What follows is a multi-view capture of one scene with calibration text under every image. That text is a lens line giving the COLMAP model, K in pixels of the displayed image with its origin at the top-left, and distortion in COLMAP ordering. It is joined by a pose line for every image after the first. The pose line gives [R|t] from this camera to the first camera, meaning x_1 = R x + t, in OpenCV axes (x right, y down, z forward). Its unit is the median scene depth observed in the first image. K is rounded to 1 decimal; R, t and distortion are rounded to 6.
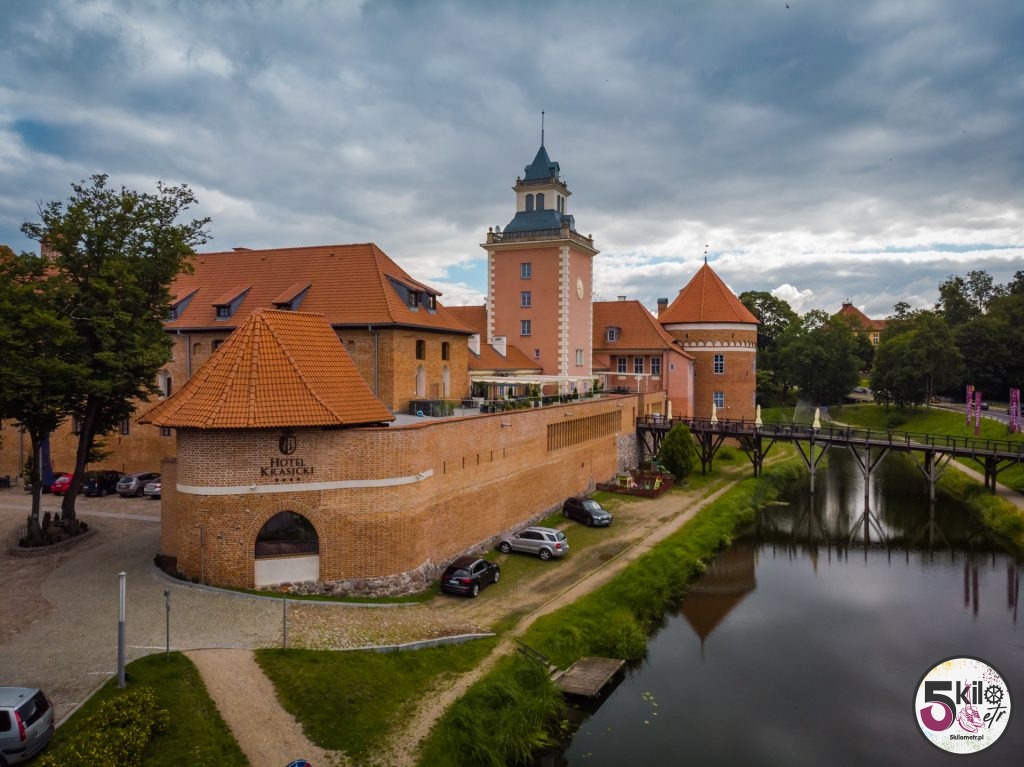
lens RADIAL K [[731.4, 0, 501.4], [0, 731.4, 380.0], [0, 0, 1]] dist [0.011974, -0.012883]
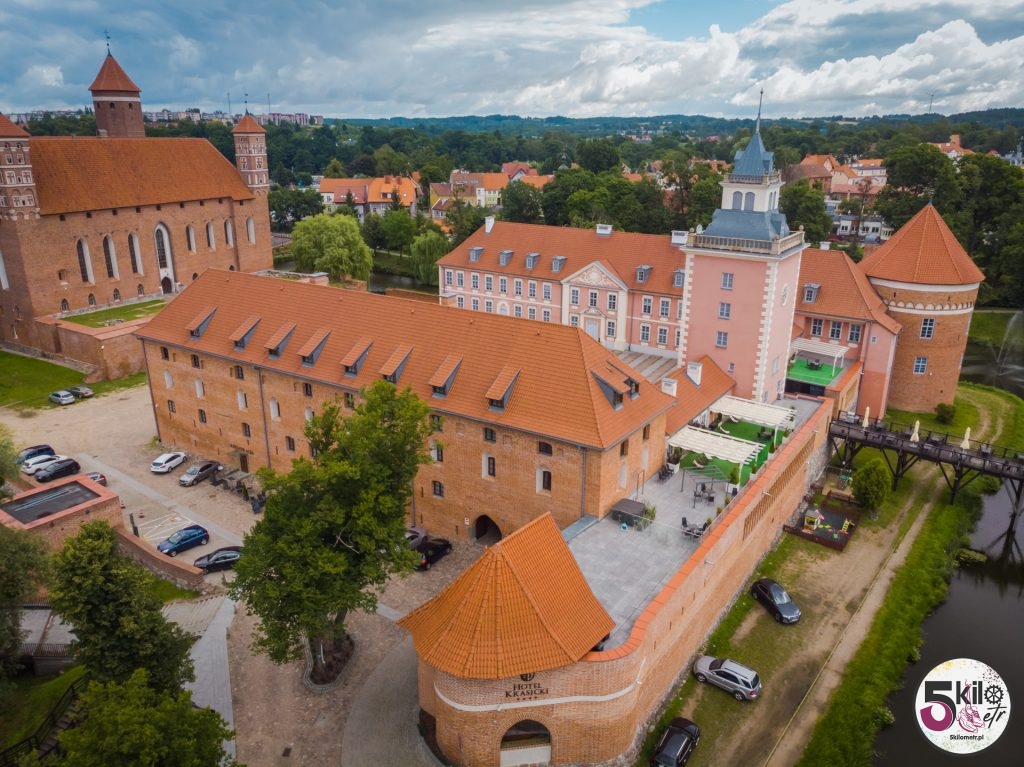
lens RADIAL K [[731.4, 0, 515.2], [0, 731.4, 385.7], [0, 0, 1]] dist [0.011974, -0.012883]
pose [[0.981978, 0.061143, -0.178829, -0.077641], [-0.004894, 0.954130, 0.299352, -0.407317], [0.188930, -0.293082, 0.937235, 0.027236]]
